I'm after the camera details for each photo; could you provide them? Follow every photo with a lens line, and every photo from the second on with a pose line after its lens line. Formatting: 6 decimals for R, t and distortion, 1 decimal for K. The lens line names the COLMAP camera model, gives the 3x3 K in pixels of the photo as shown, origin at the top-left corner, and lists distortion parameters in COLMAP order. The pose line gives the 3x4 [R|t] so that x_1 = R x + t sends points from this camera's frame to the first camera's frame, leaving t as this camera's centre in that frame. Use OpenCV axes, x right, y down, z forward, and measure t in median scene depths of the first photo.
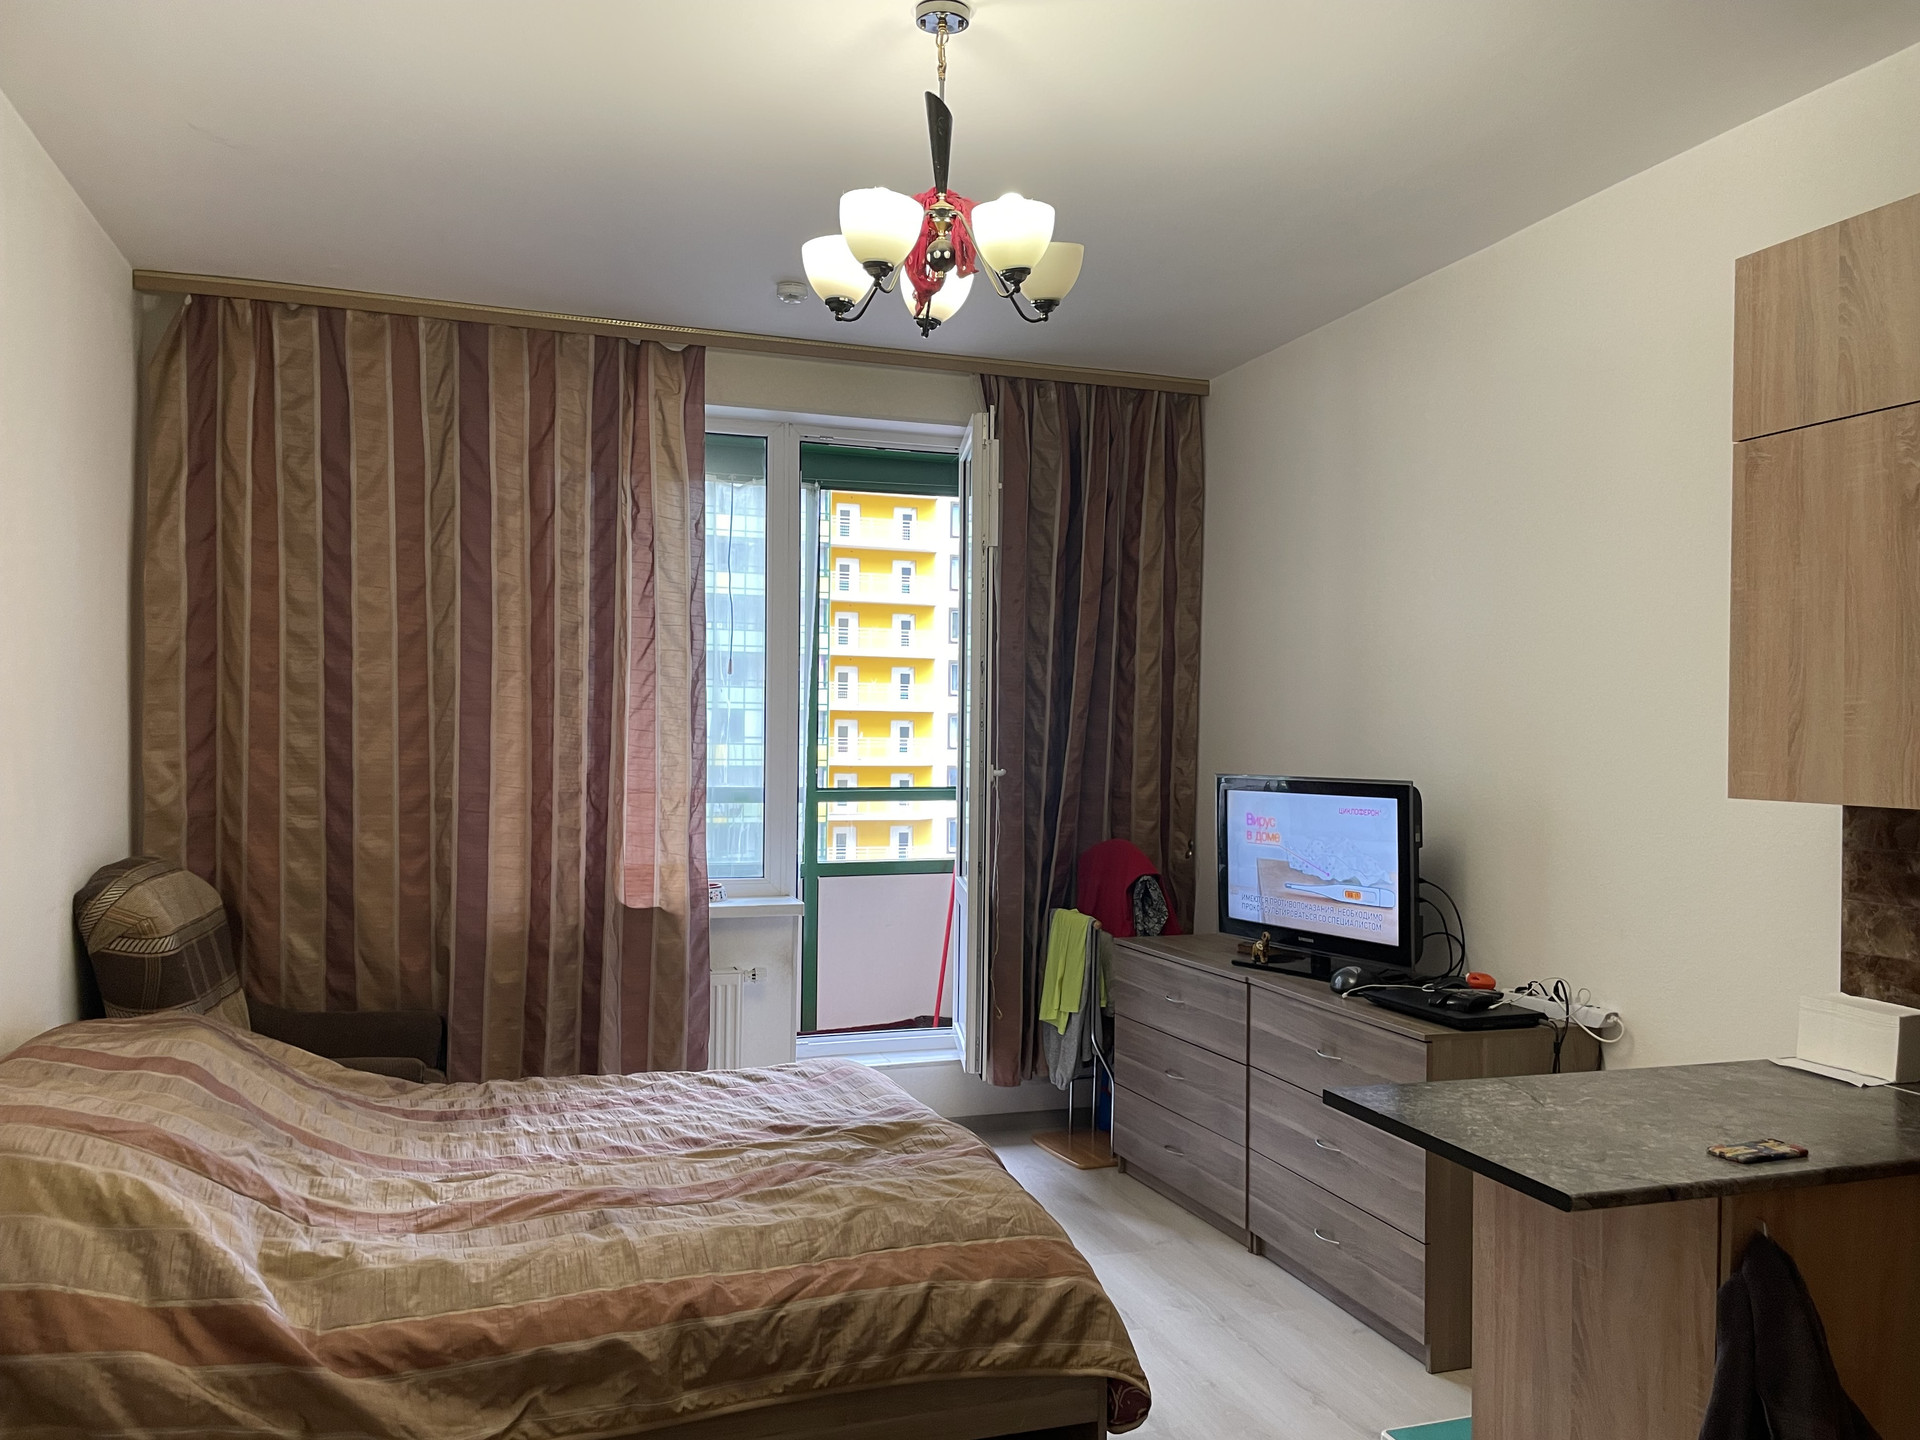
lens RADIAL K [[1465.5, 0, 977.5], [0, 1465.5, 736.8], [0, 0, 1]] dist [0.084687, -0.114346]
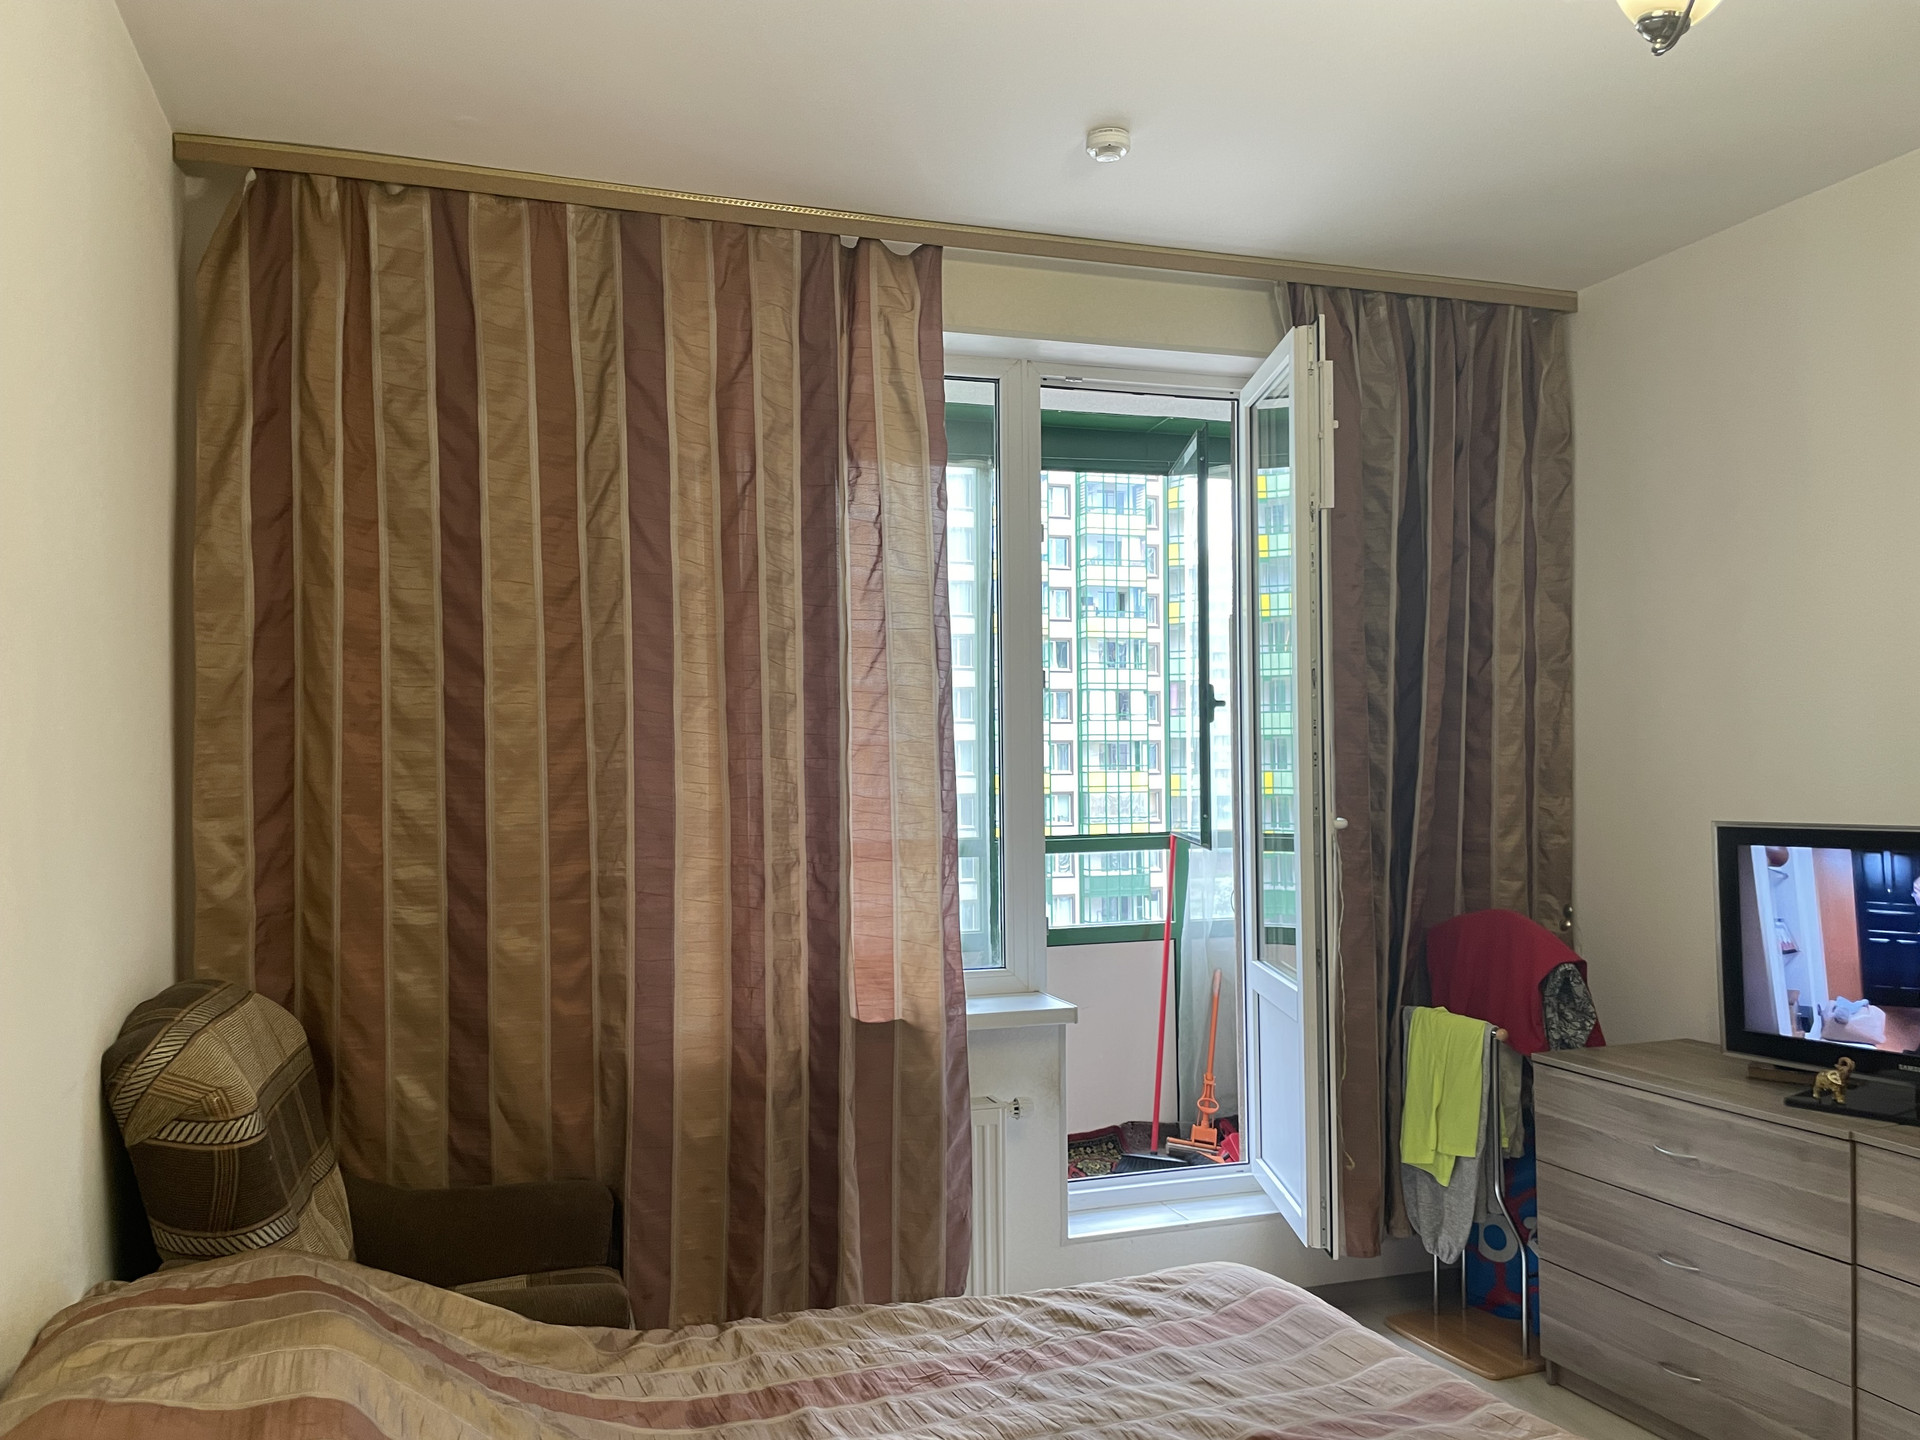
lens RADIAL K [[1465.5, 0, 950.1], [0, 1465.5, 726.7], [0, 0, 1]] dist [0.084687, -0.114346]
pose [[0.999760, -0.021101, -0.005842, -0.192102], [0.020952, 0.999482, -0.024431, -0.010009], [0.006355, 0.024303, 0.999684, 0.291781]]
